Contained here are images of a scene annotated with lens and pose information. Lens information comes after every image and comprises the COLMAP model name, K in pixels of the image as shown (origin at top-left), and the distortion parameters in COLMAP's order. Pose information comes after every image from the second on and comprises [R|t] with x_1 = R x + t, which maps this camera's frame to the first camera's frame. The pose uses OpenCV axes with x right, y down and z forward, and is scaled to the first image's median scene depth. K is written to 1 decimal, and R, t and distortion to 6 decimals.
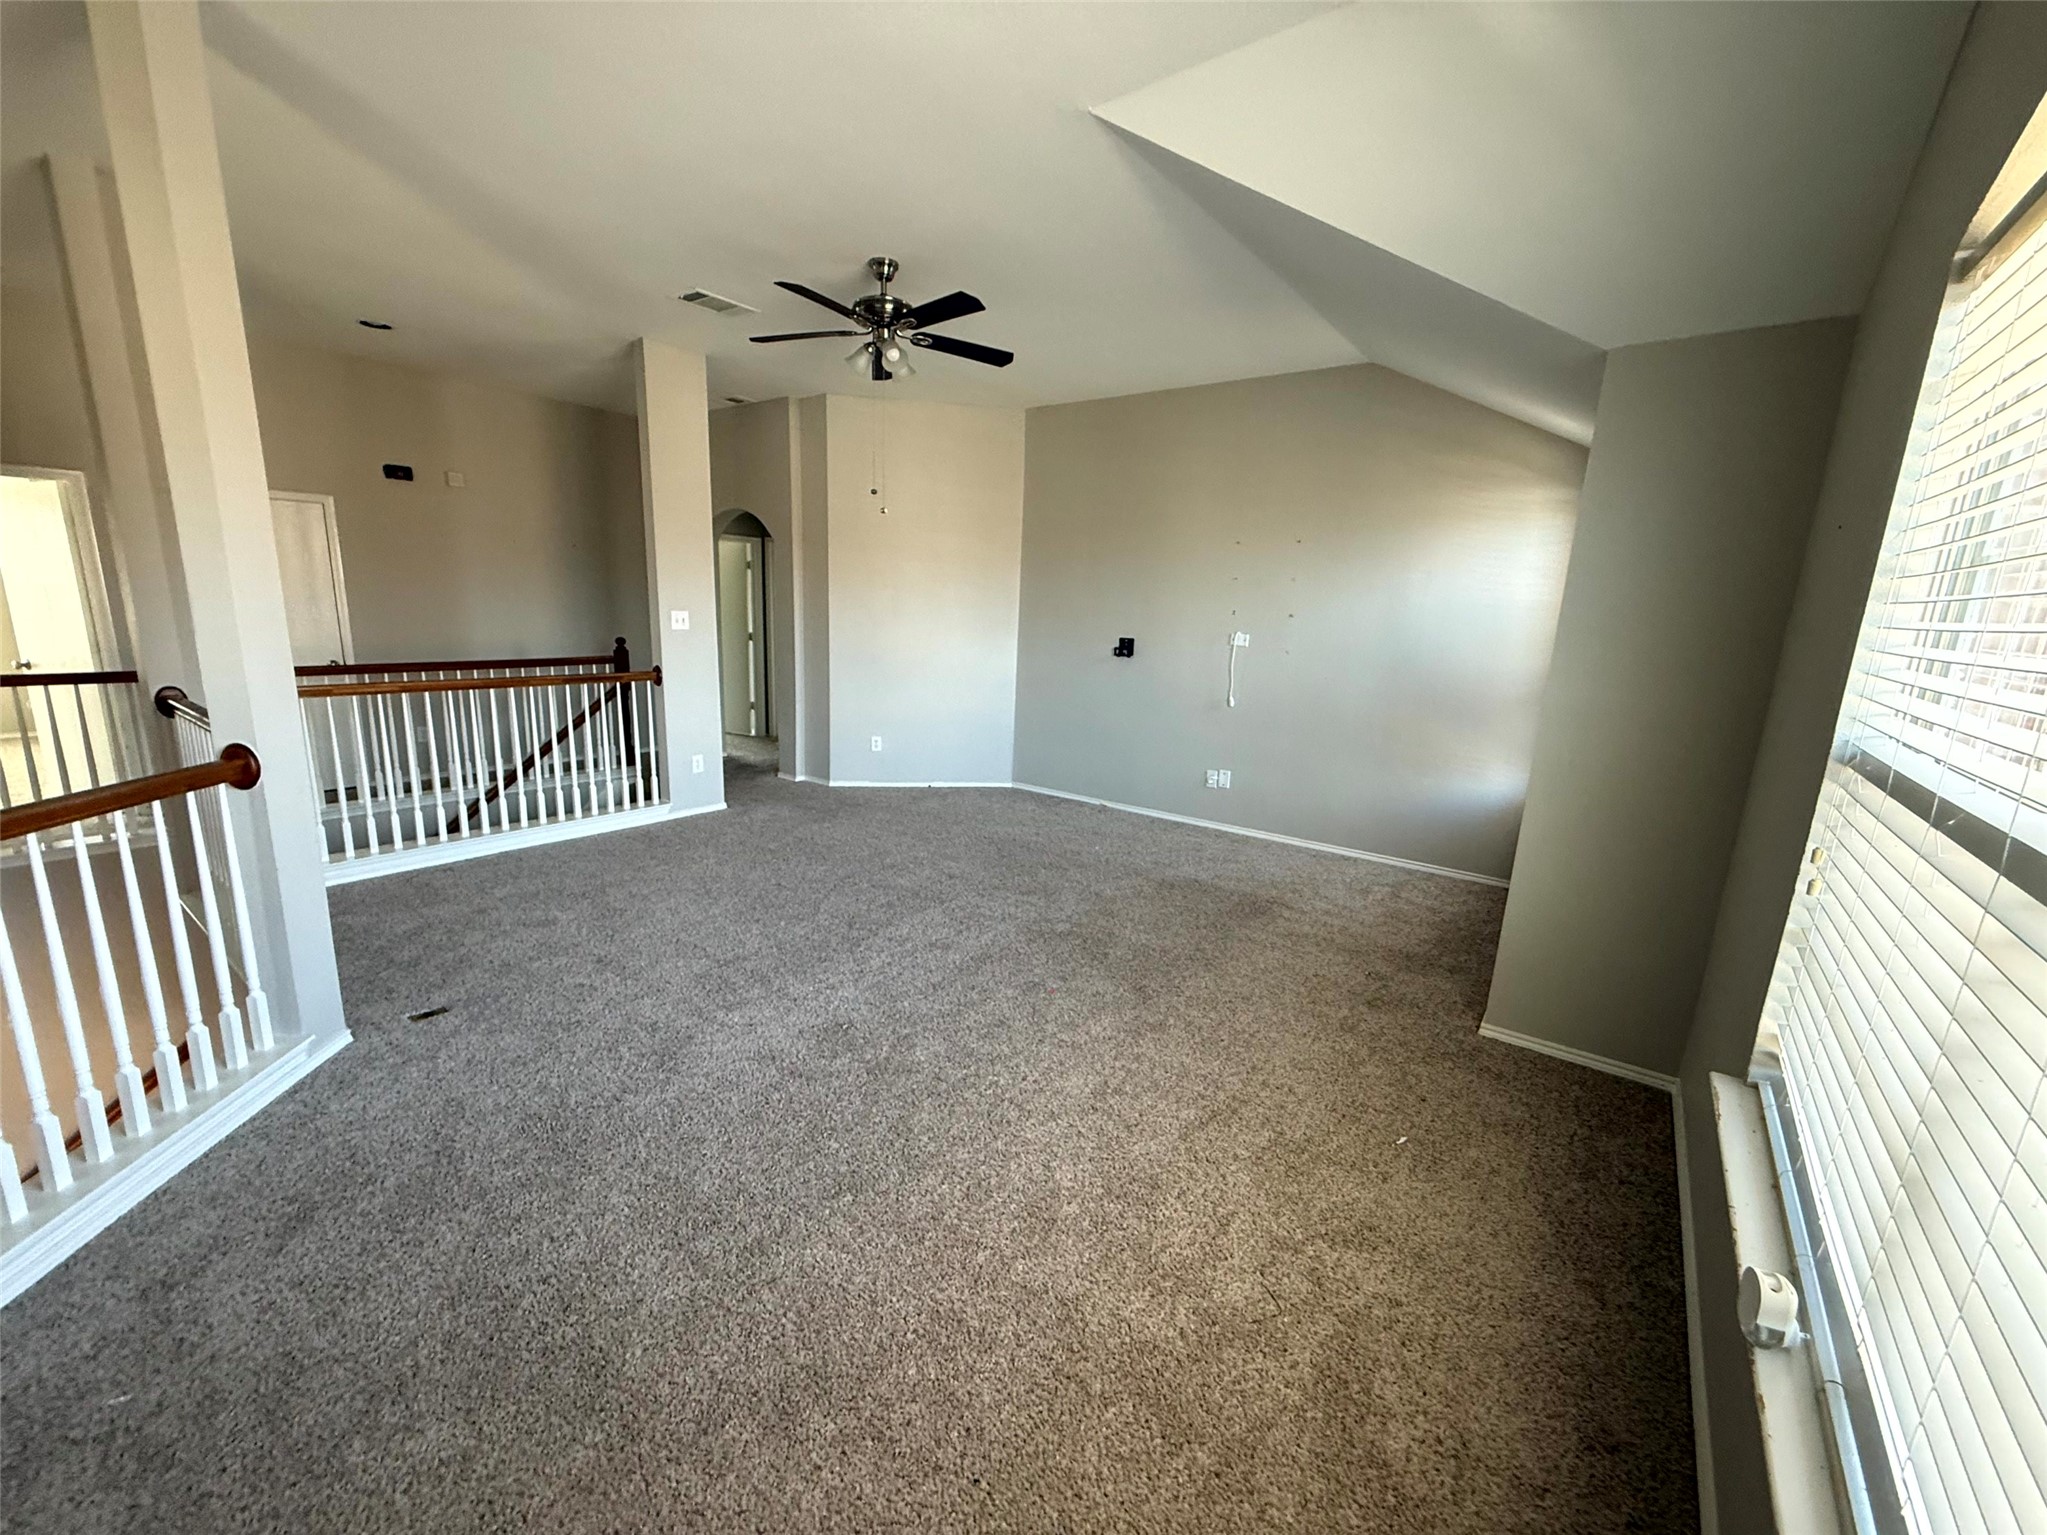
lens RADIAL K [[812.7, 0, 1017.5], [0, 812.7, 771.9], [0, 0, 1]] dist [-0.000006, -0.000077]
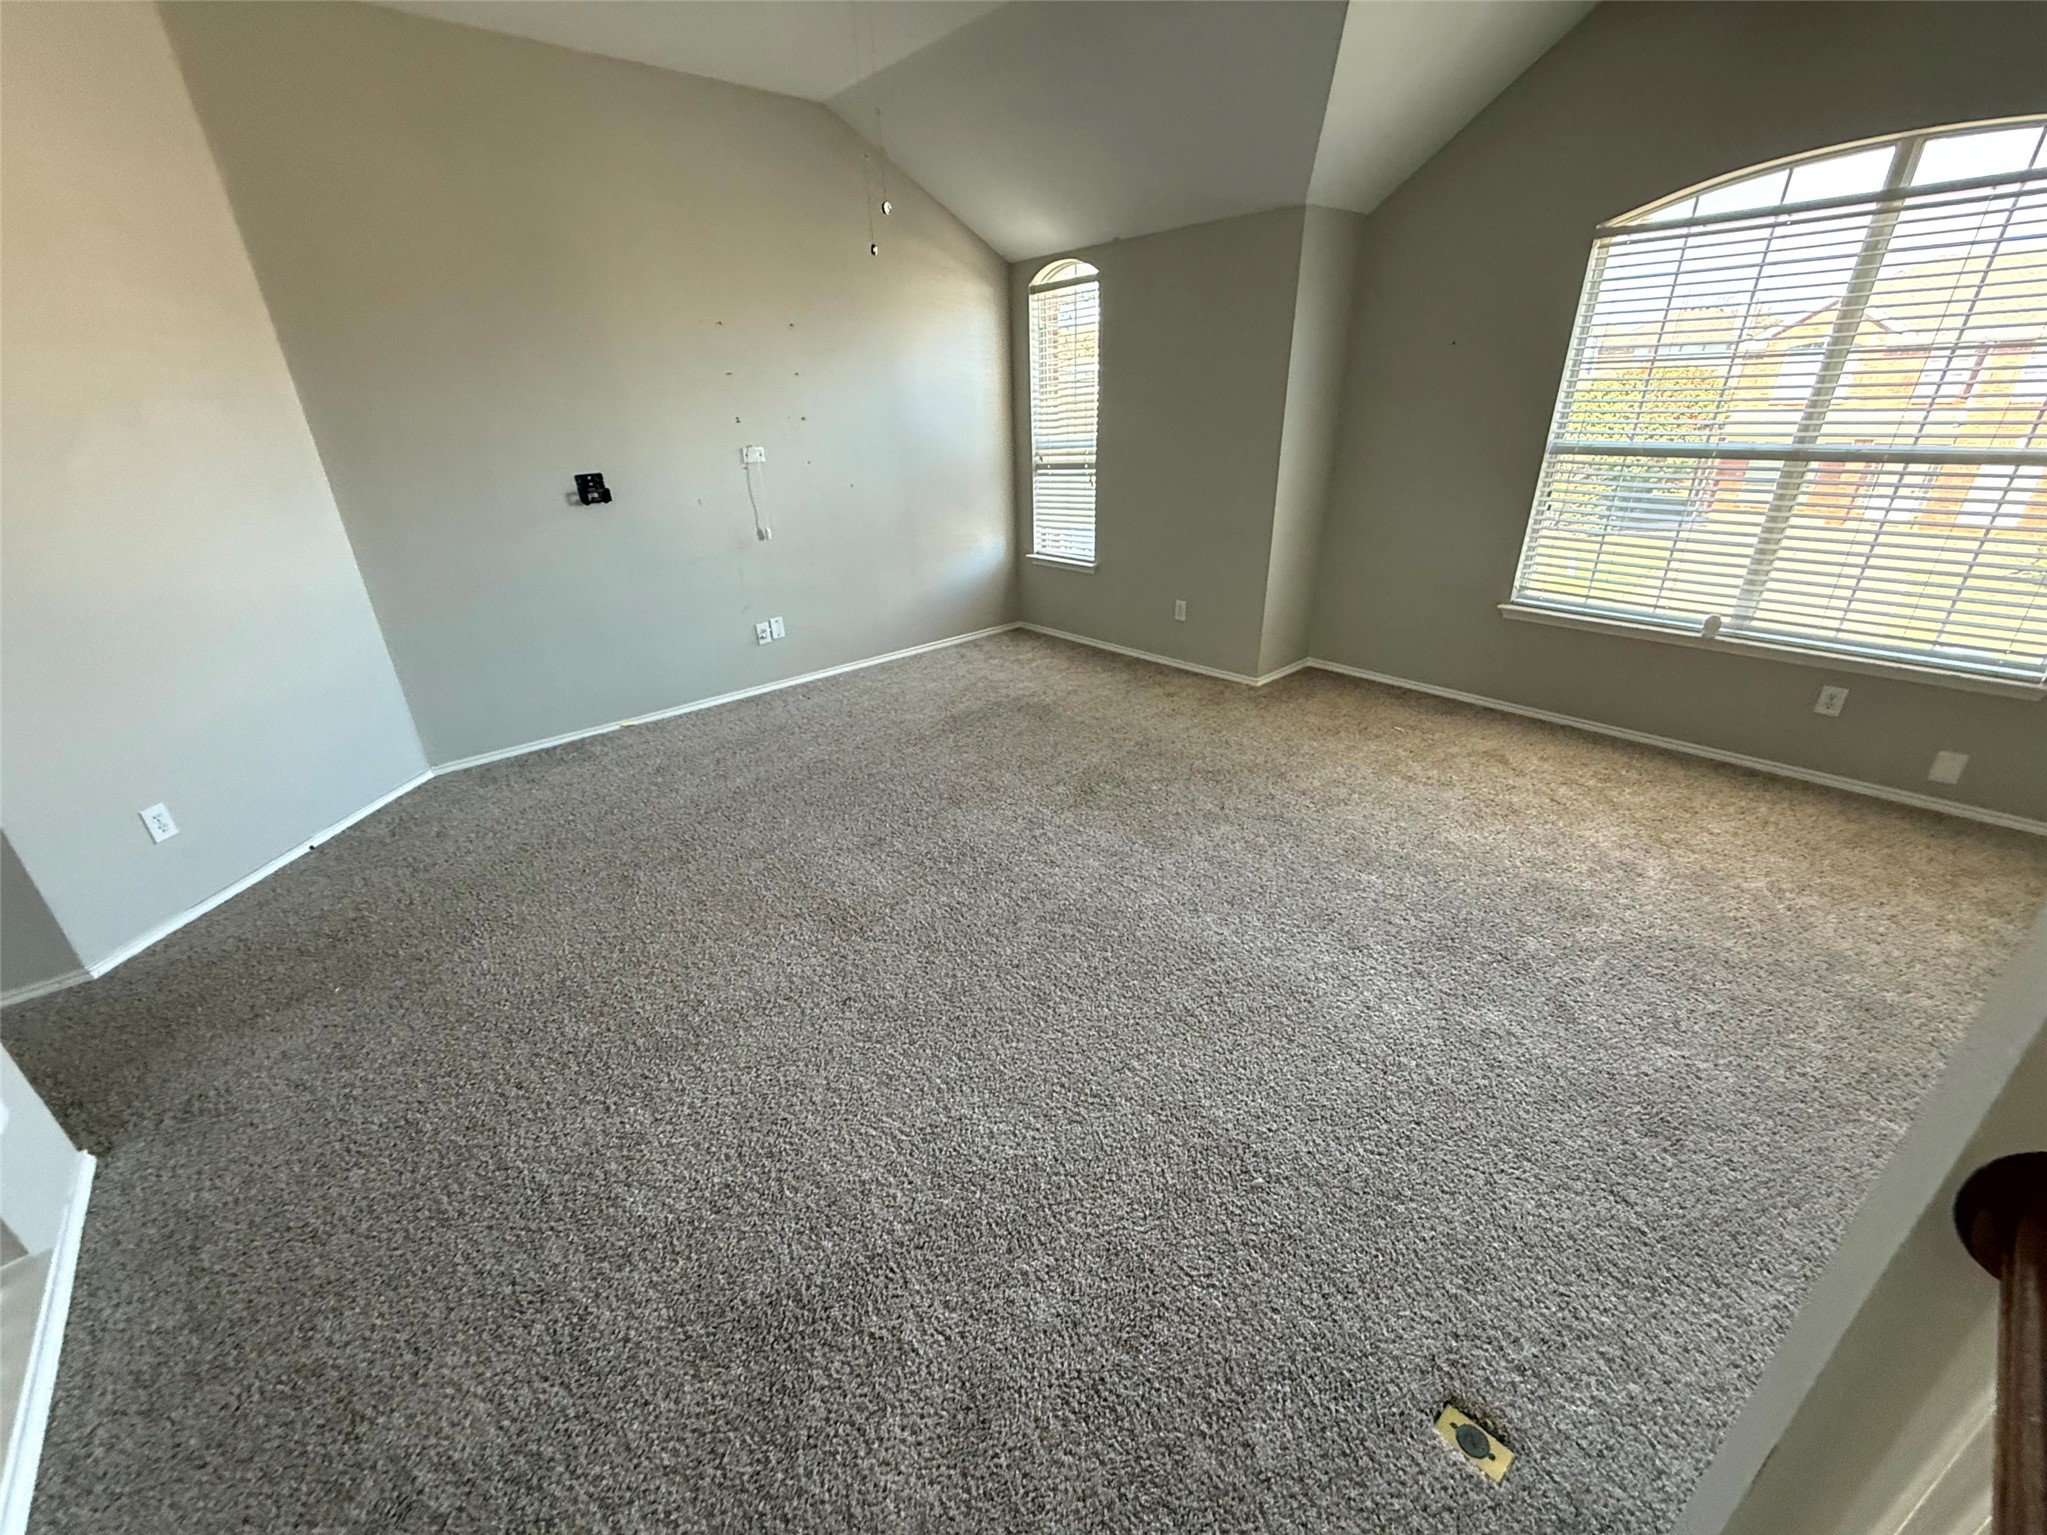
lens RADIAL K [[812.7, 0, 1017.5], [0, 812.7, 771.9], [0, 0, 1]] dist [-0.000006, -0.000077]
pose [[0.194337, -0.447743, 0.872788, -0.529363], [0.229917, 0.885757, 0.403202, -0.149274], [-0.953610, 0.122312, 0.275079, 0.567291]]
